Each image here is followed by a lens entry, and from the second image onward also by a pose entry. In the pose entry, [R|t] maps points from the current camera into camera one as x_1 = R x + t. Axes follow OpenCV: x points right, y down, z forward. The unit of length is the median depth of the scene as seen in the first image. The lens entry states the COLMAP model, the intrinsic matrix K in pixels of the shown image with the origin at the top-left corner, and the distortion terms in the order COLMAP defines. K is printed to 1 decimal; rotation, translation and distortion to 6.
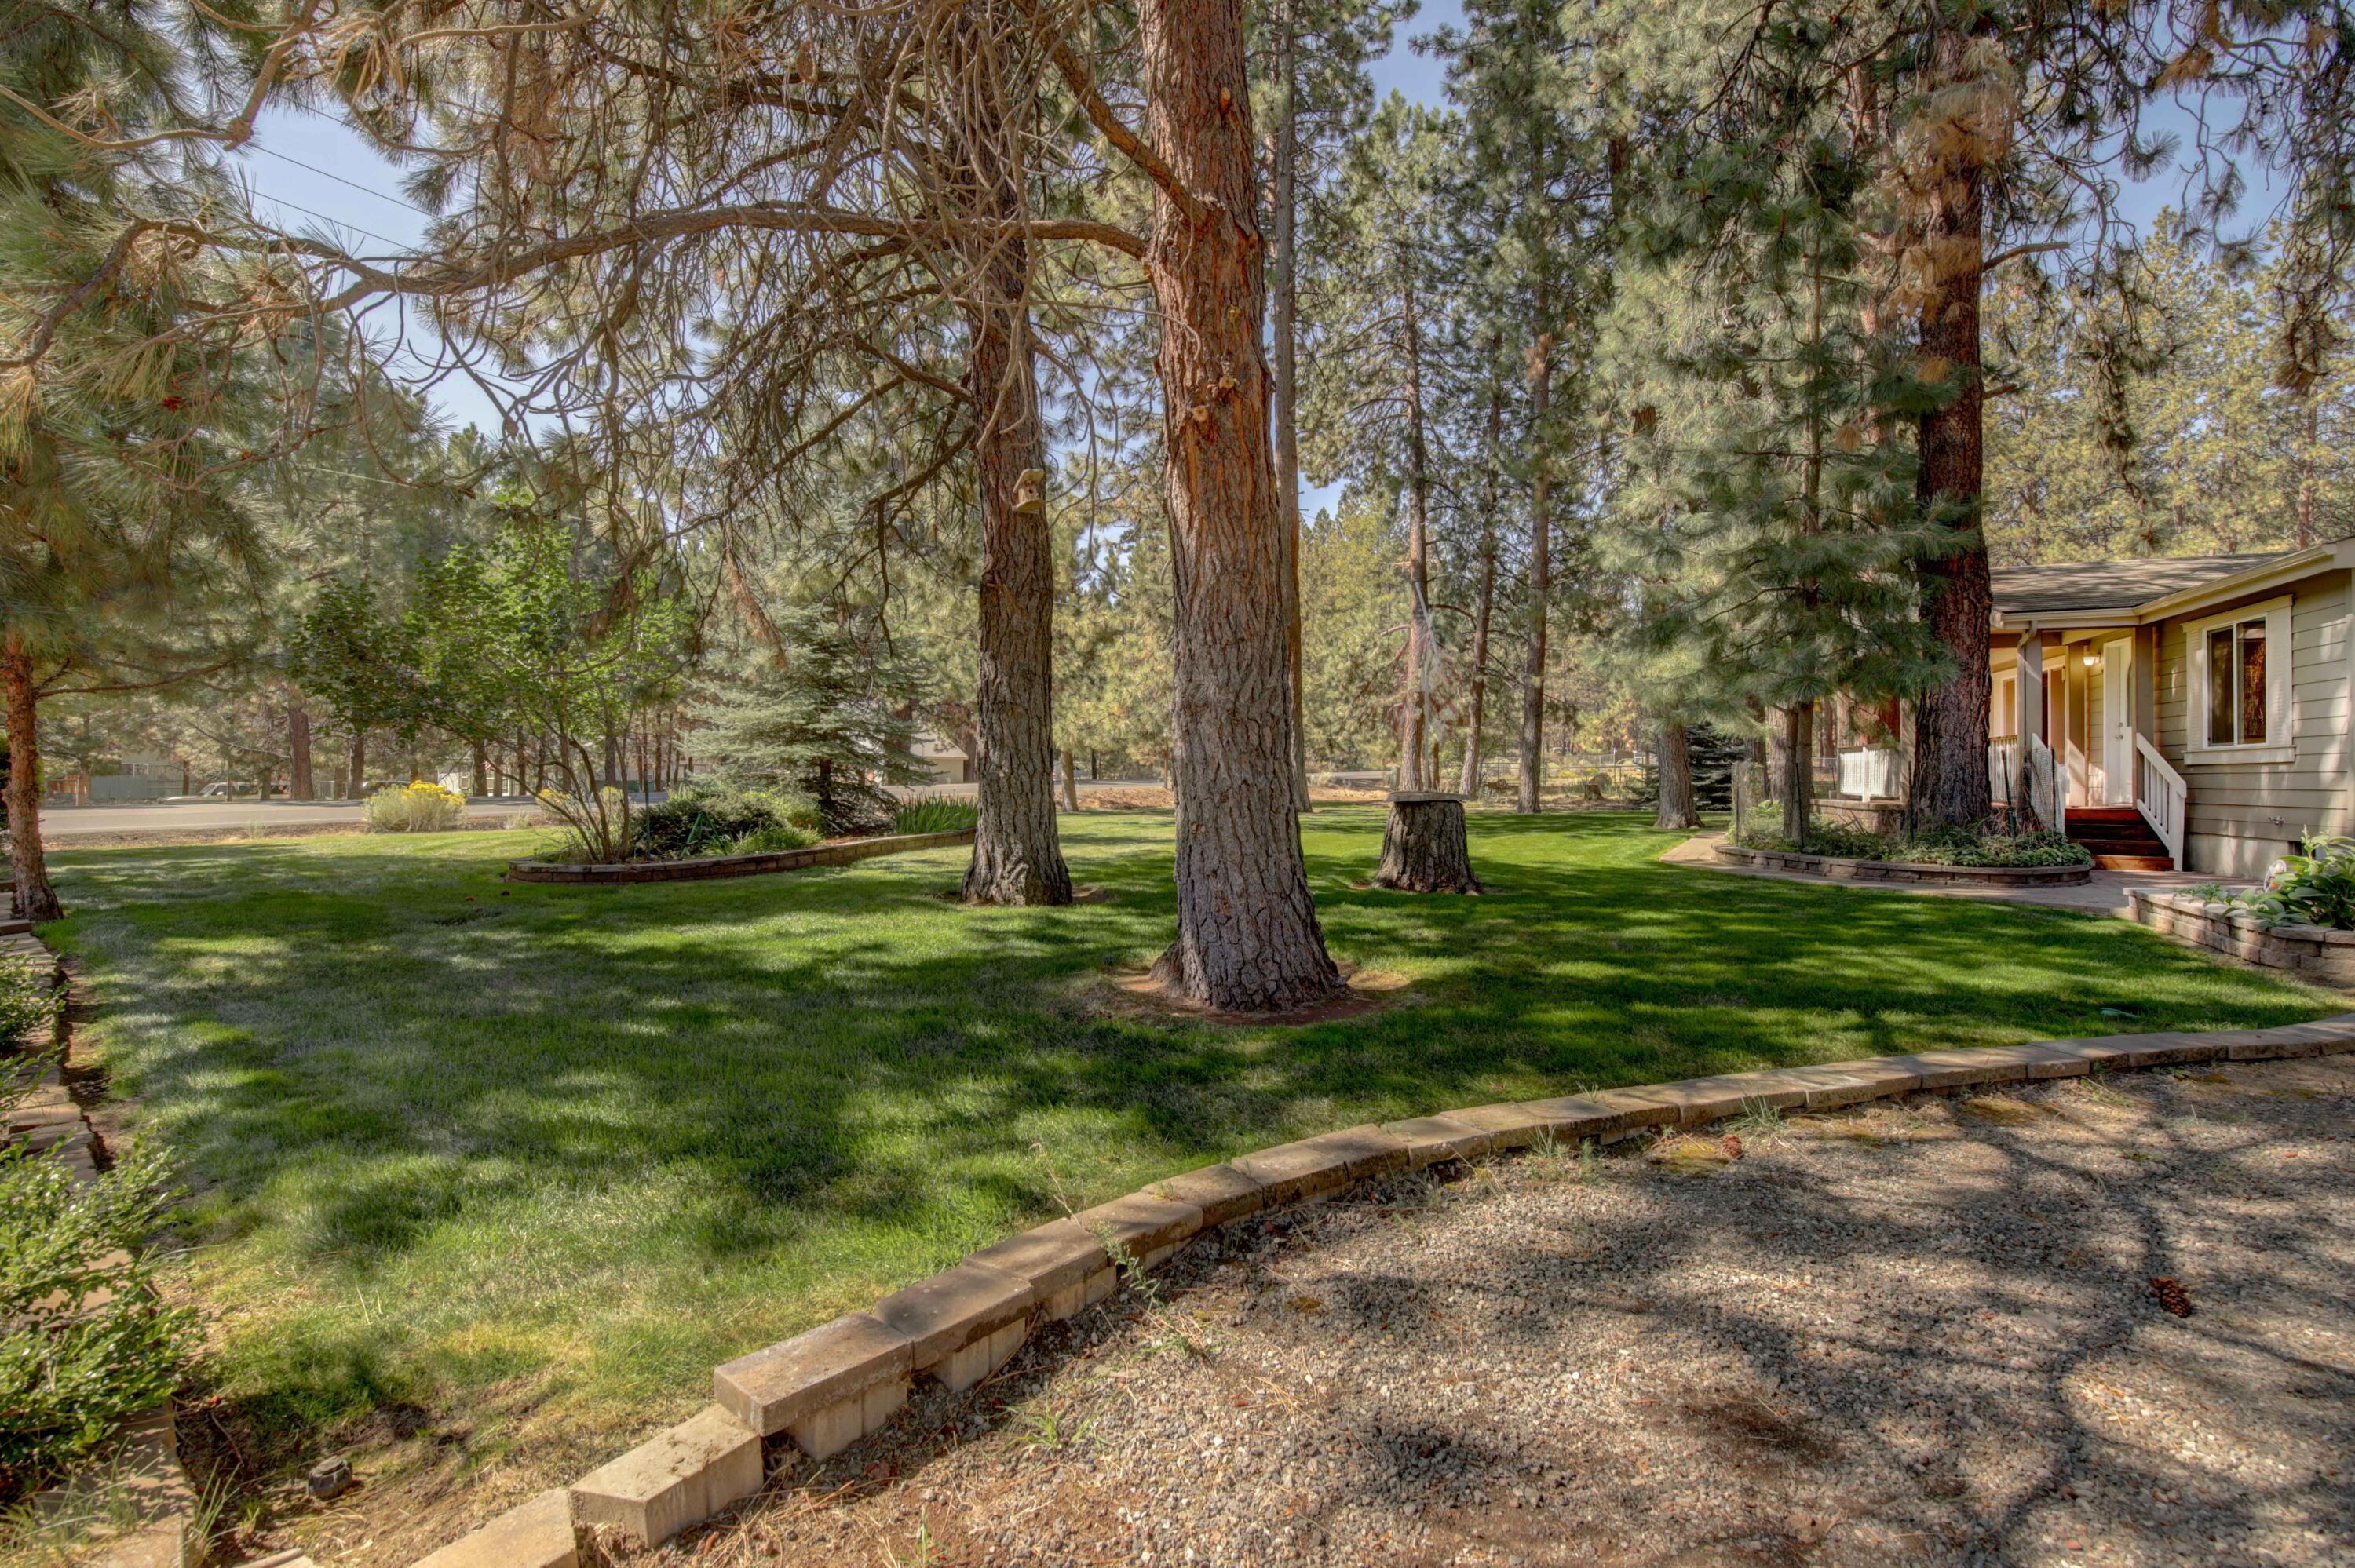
lens RADIAL K [[1027.3, 0, 1177.5], [0, 1027.3, 784.0], [0, 0, 1]] dist [-0.025053, 0.000000]
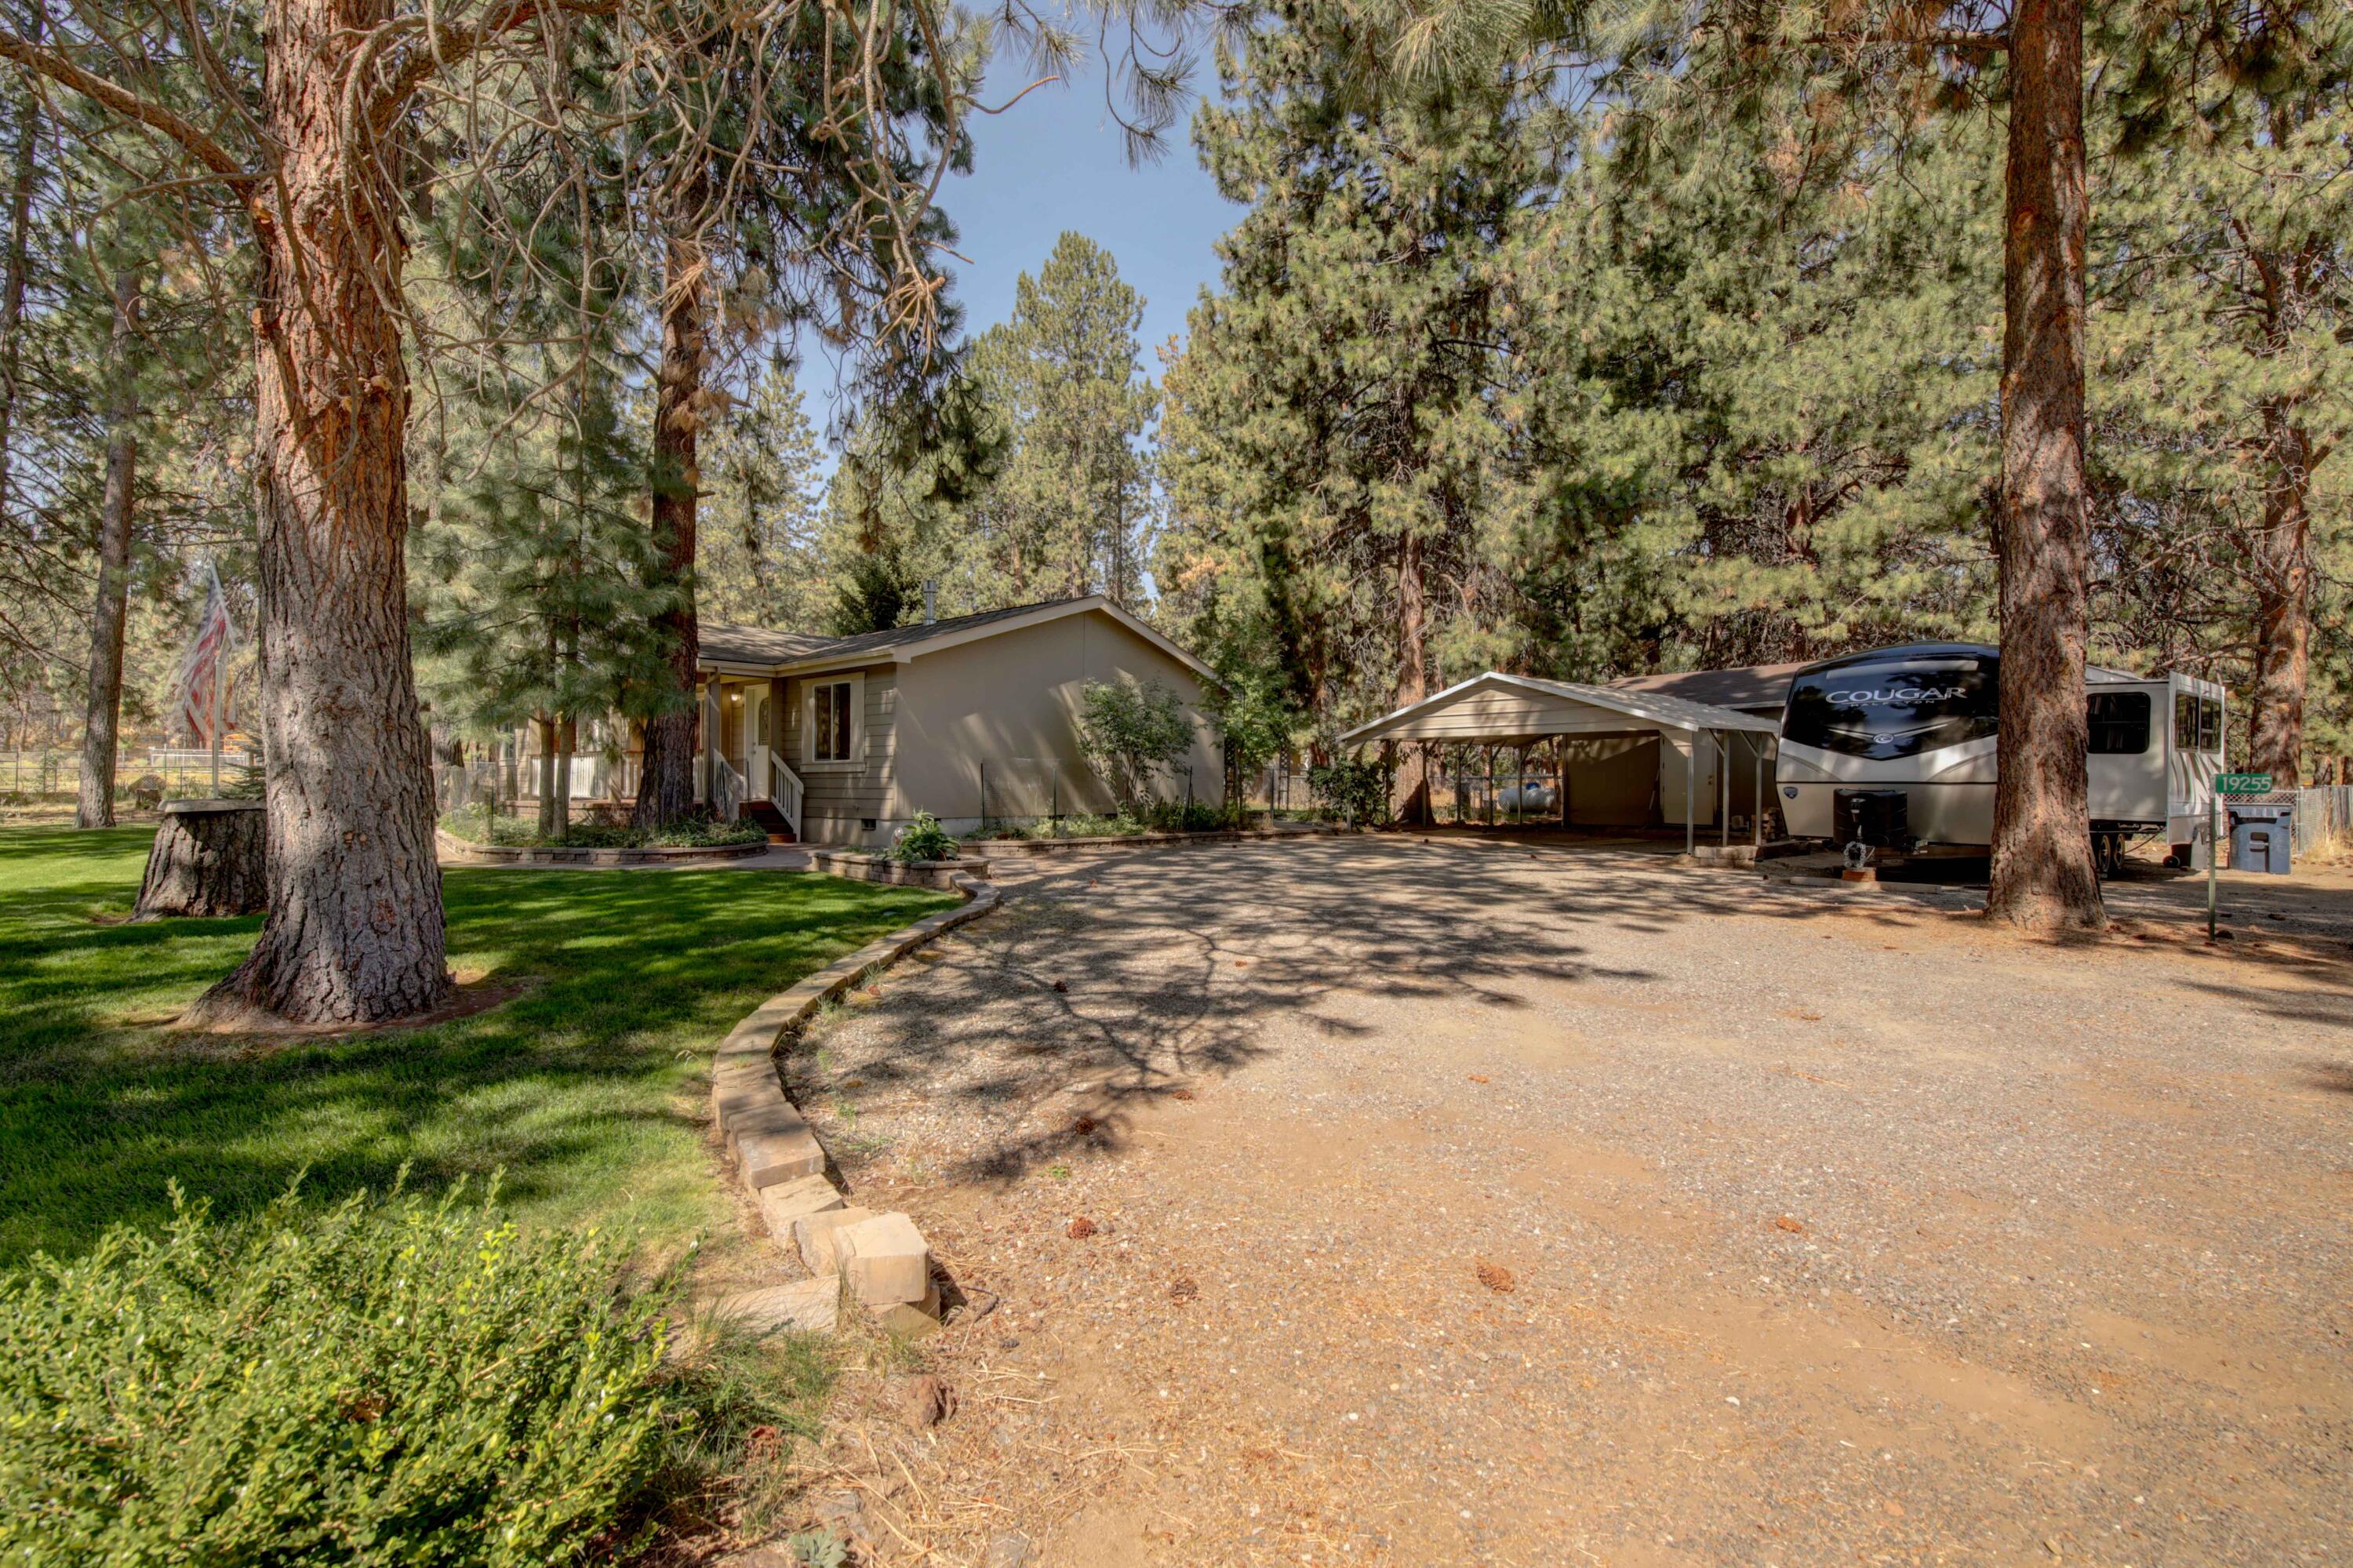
lens RADIAL K [[1026.7, 0, 1176.5], [0, 1026.7, 784.0], [0, 0, 1]] dist [-0.025053, 0.000000]
pose [[0.296555, -0.006207, 0.954996, -0.314835], [0.008970, 0.999953, 0.003713, -0.001877], [-0.954974, 0.007465, 0.296597, -0.006351]]
